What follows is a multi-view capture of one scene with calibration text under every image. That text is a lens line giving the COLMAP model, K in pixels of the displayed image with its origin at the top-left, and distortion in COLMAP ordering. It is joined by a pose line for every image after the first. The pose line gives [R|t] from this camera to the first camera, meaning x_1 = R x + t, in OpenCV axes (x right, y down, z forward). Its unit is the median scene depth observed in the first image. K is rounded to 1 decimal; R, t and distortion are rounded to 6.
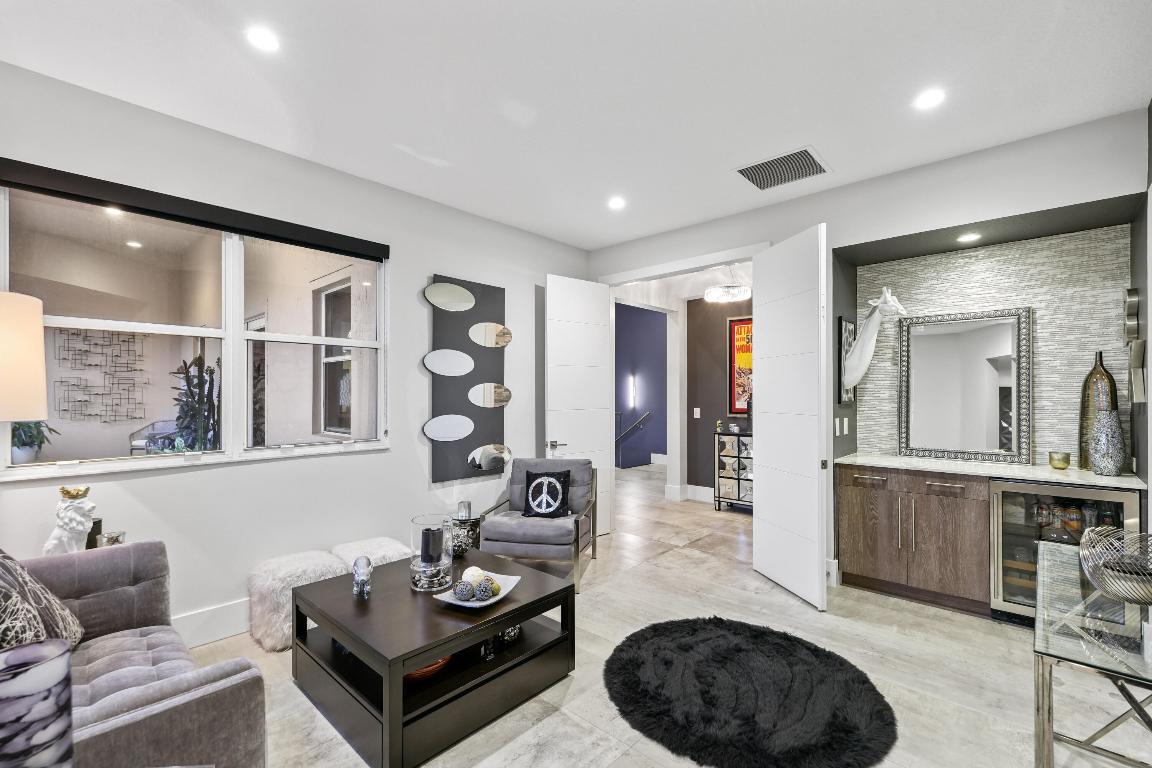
lens RADIAL K [[505.8, 0, 574.2], [0, 505.8, 391.0], [0, 0, 1]] dist [0.001772, 0.000393]
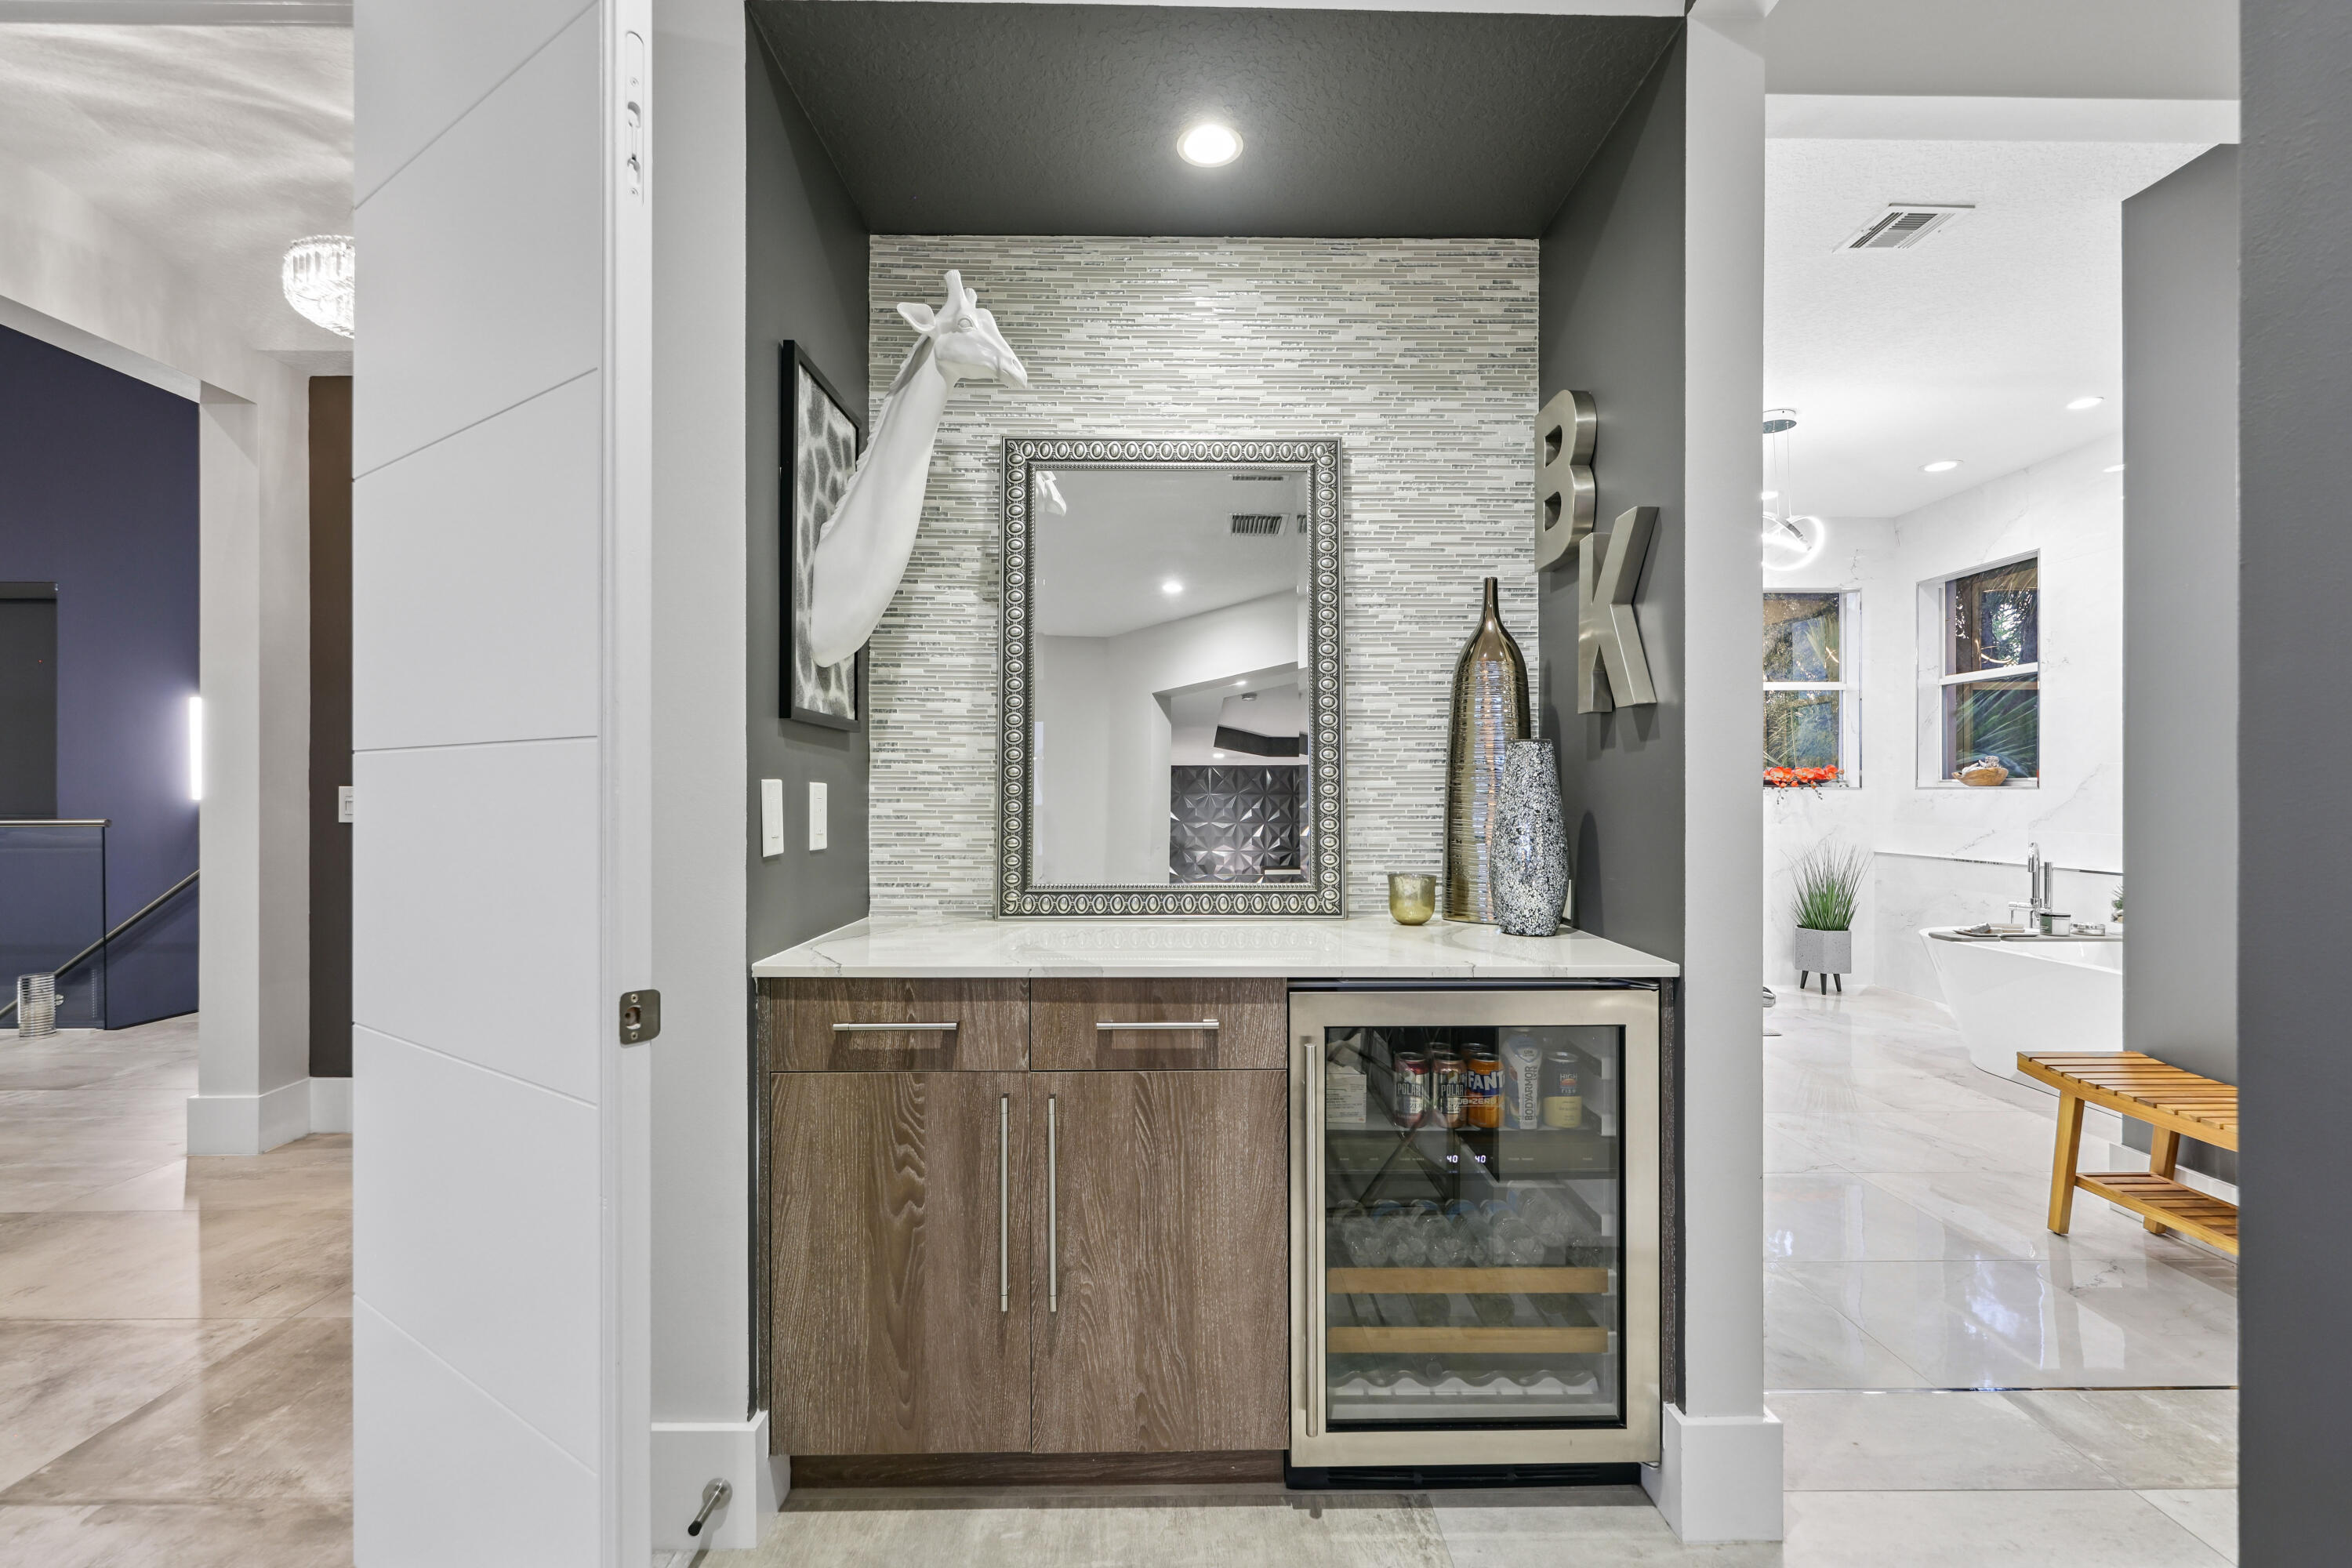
lens RADIAL K [[1032.7, 0, 1172.2], [0, 1032.7, 798.4], [0, 0, 1]] dist [0.001772, 0.000393]
pose [[0.739019, -0.005197, 0.673665, 0.365982], [-0.003698, 0.999924, 0.011770, 0.060712], [-0.673675, -0.011189, 0.738943, 0.575642]]
